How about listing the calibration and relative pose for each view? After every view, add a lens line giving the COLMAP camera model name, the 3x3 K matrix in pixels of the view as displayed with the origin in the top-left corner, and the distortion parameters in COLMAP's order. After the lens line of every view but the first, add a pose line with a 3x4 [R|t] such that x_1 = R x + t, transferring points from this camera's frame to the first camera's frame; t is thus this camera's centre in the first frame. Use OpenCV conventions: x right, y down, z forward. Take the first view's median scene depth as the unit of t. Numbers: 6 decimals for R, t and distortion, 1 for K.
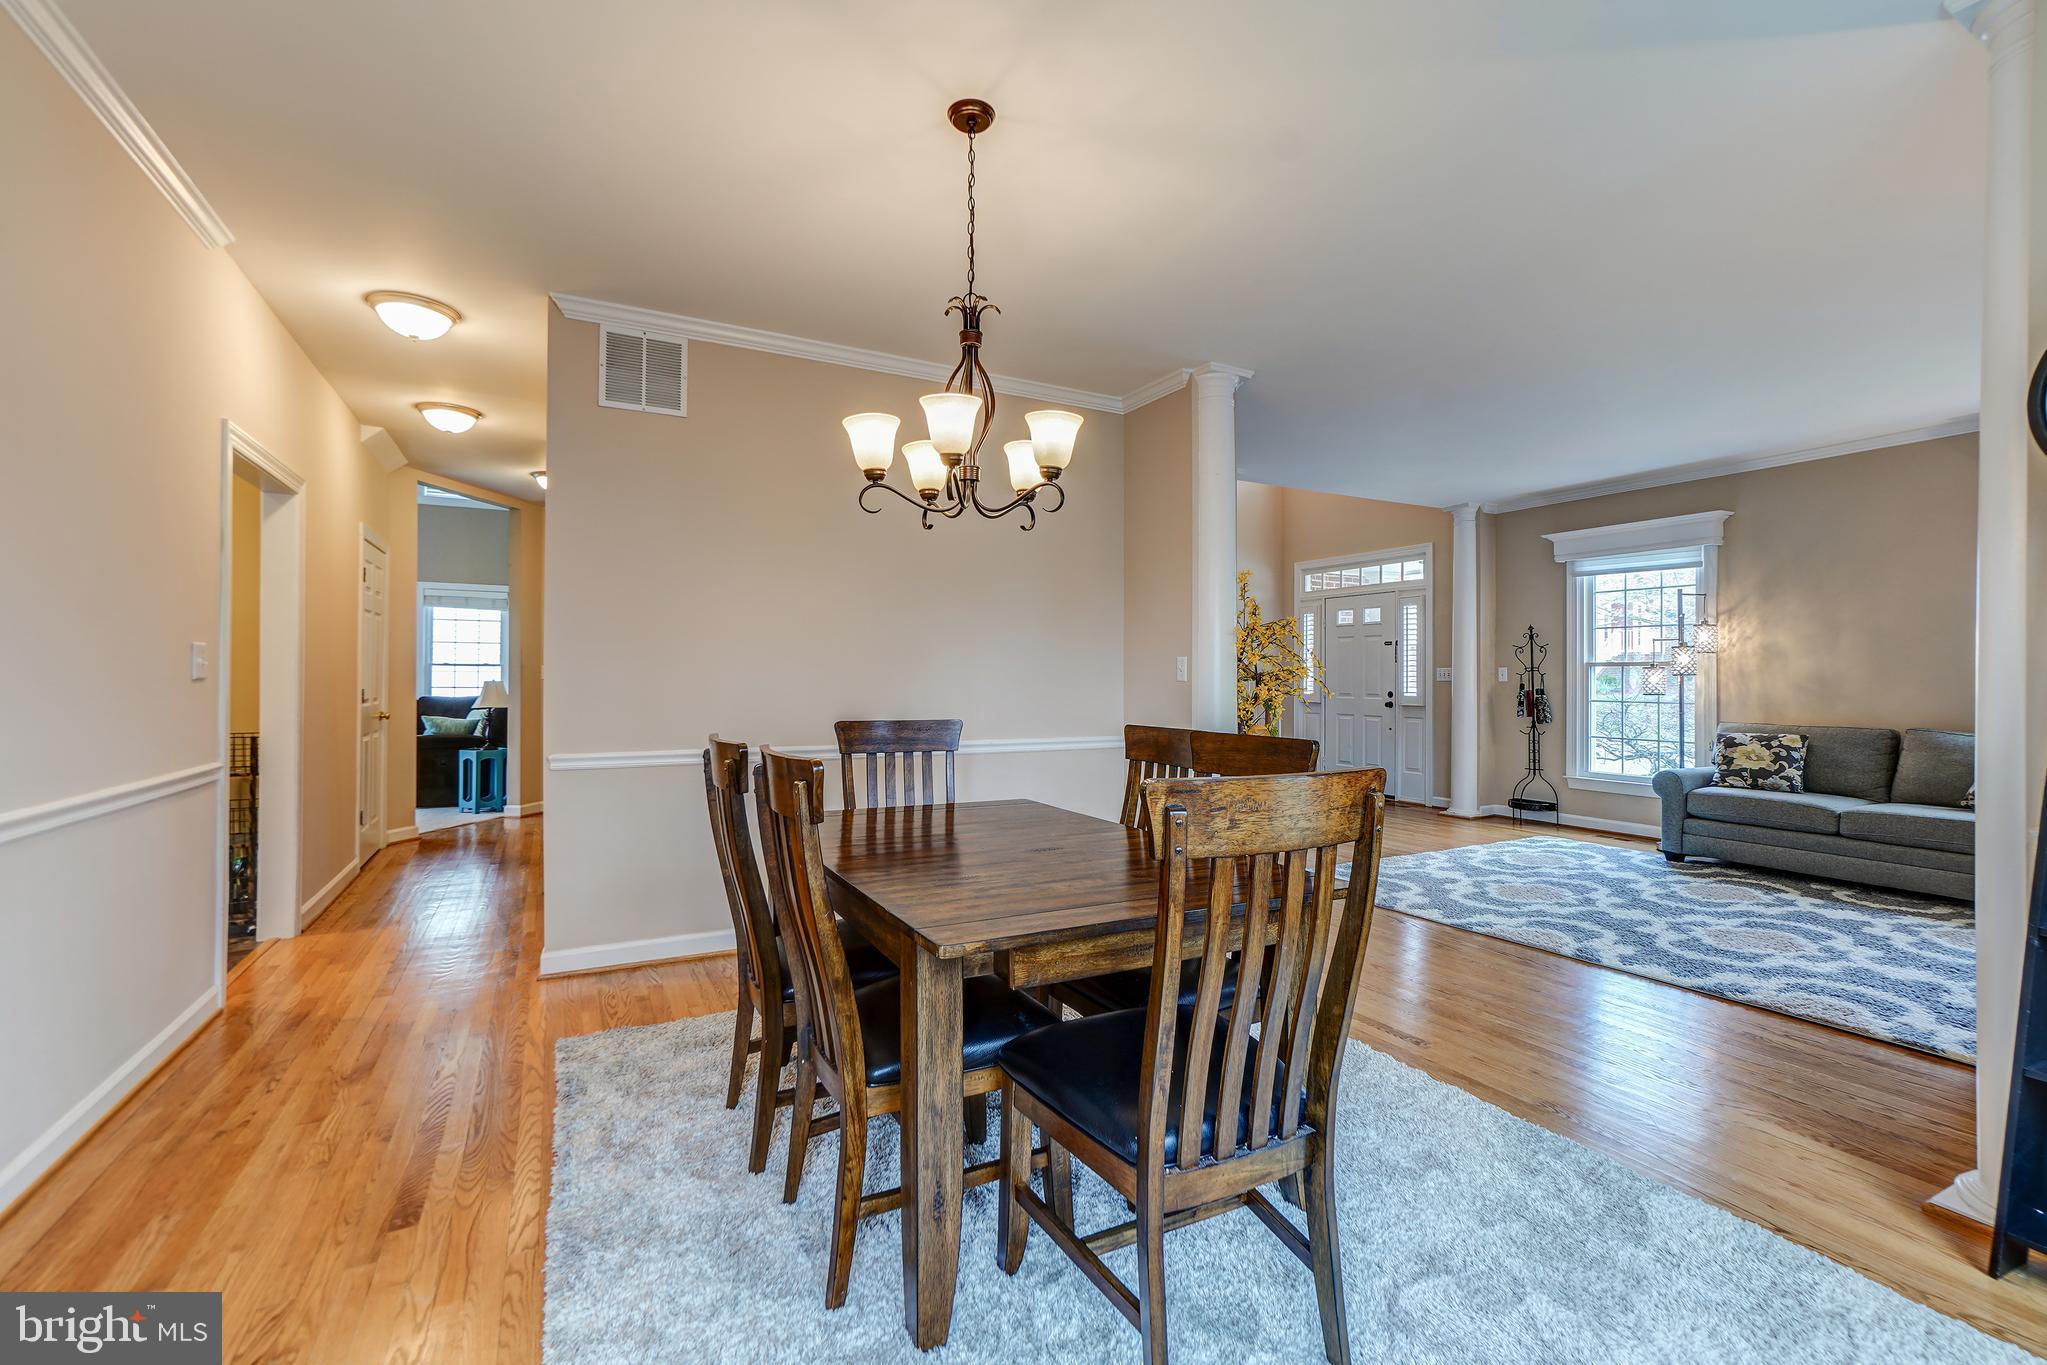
lens RADIAL K [[908.2, 0, 1036.4], [0, 908.2, 673.1], [0, 0, 1]] dist [-0.002489, 0.012532]
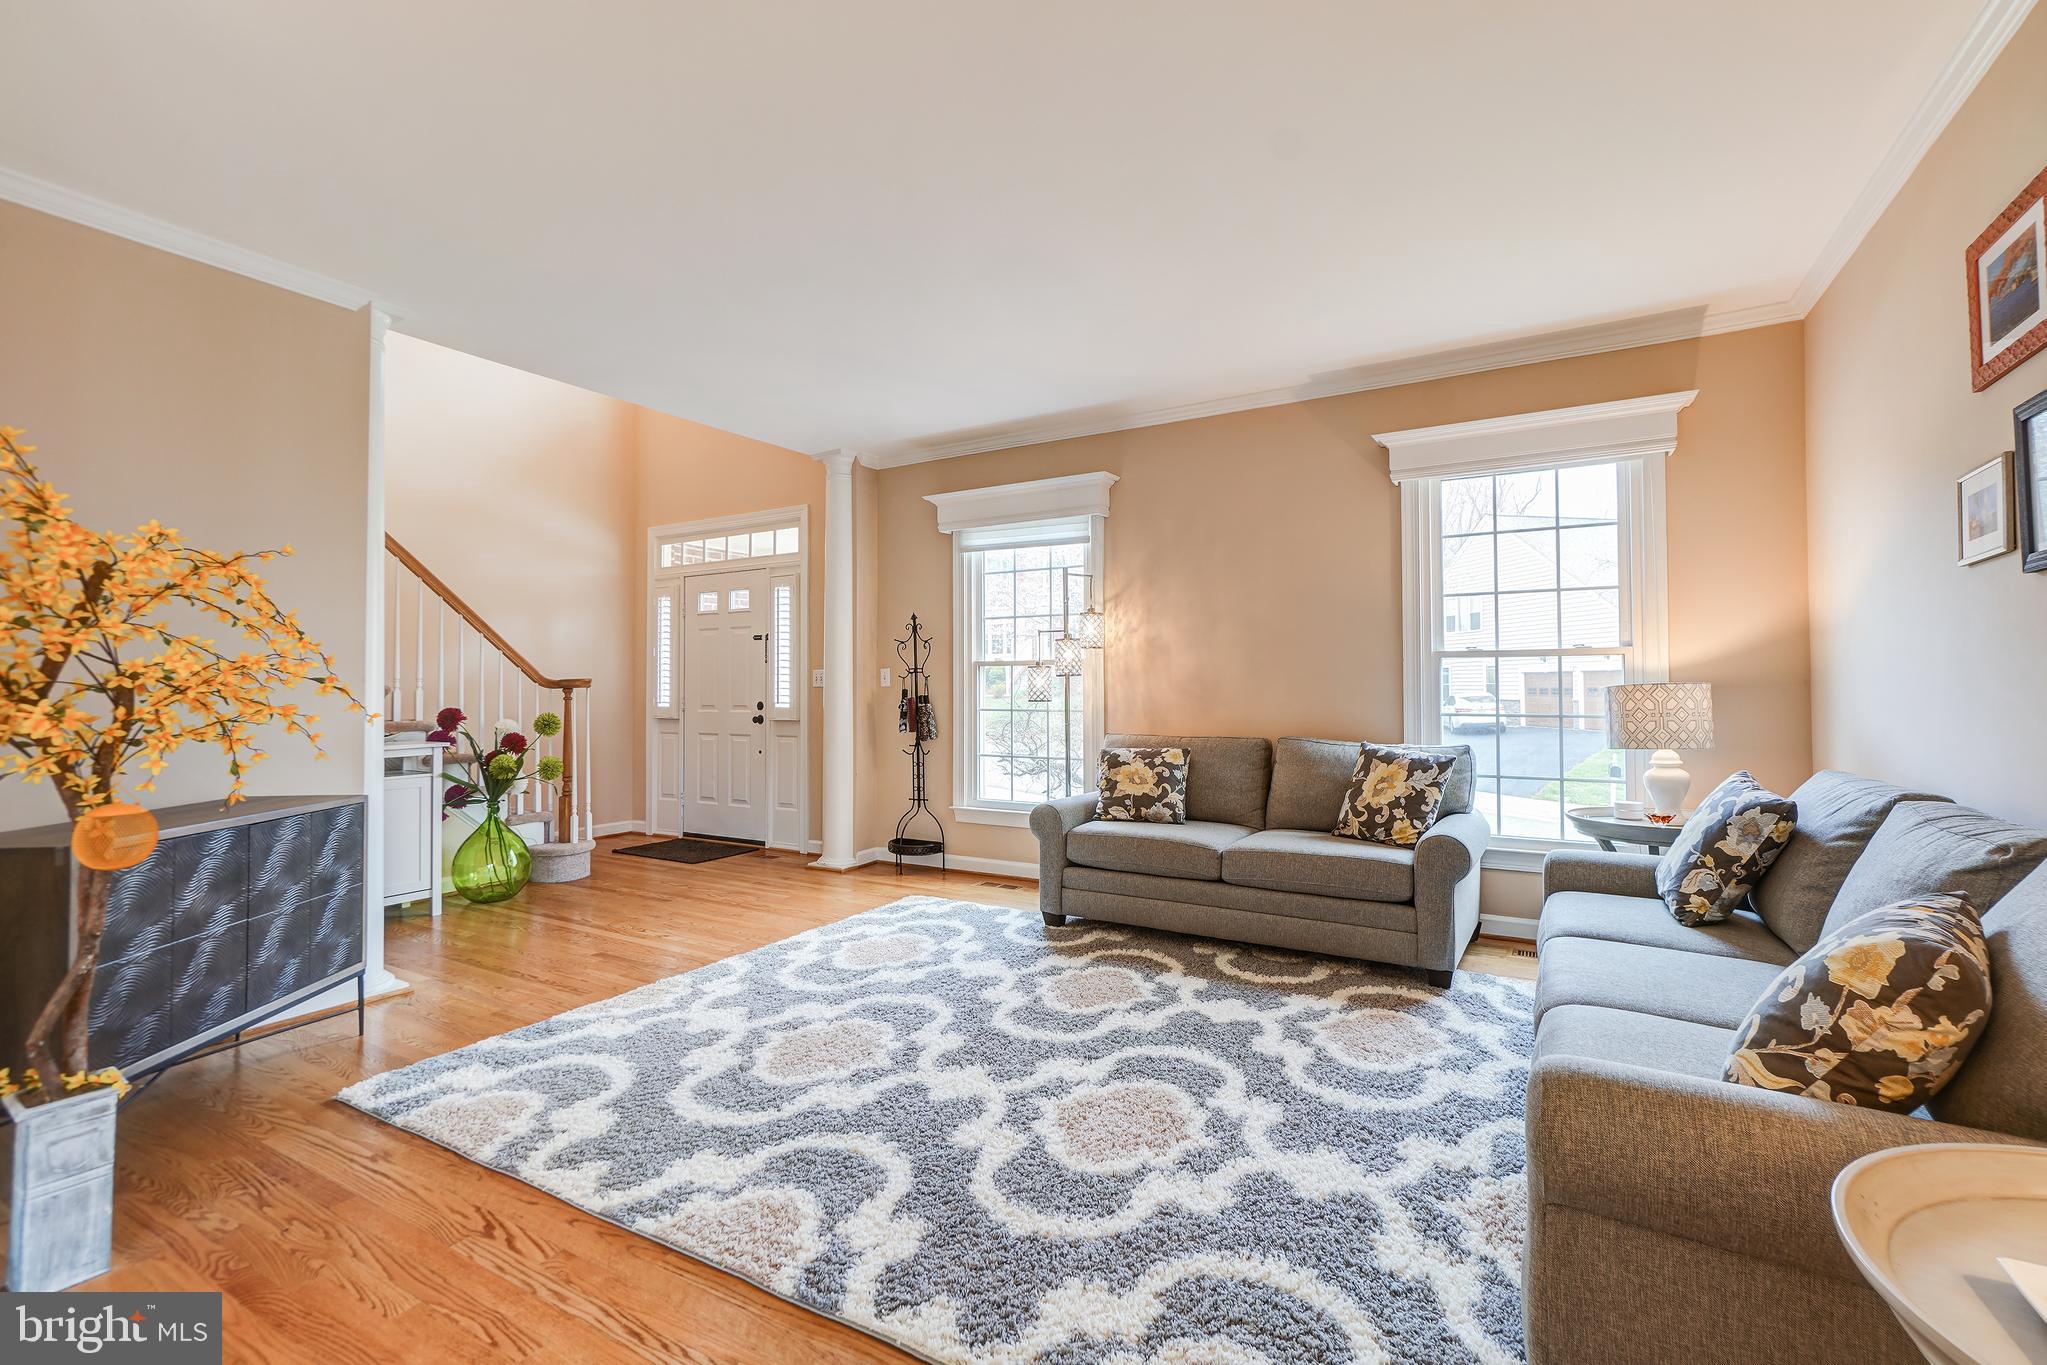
lens RADIAL K [[908.2, 0, 1036.4], [0, 908.2, 673.1], [0, 0, 1]] dist [-0.002489, 0.012532]
pose [[0.859765, -0.002938, 0.510681, 0.283623], [0.007741, 0.999944, -0.007280, 0.005464], [-0.510631, 0.010212, 0.859739, 0.335945]]
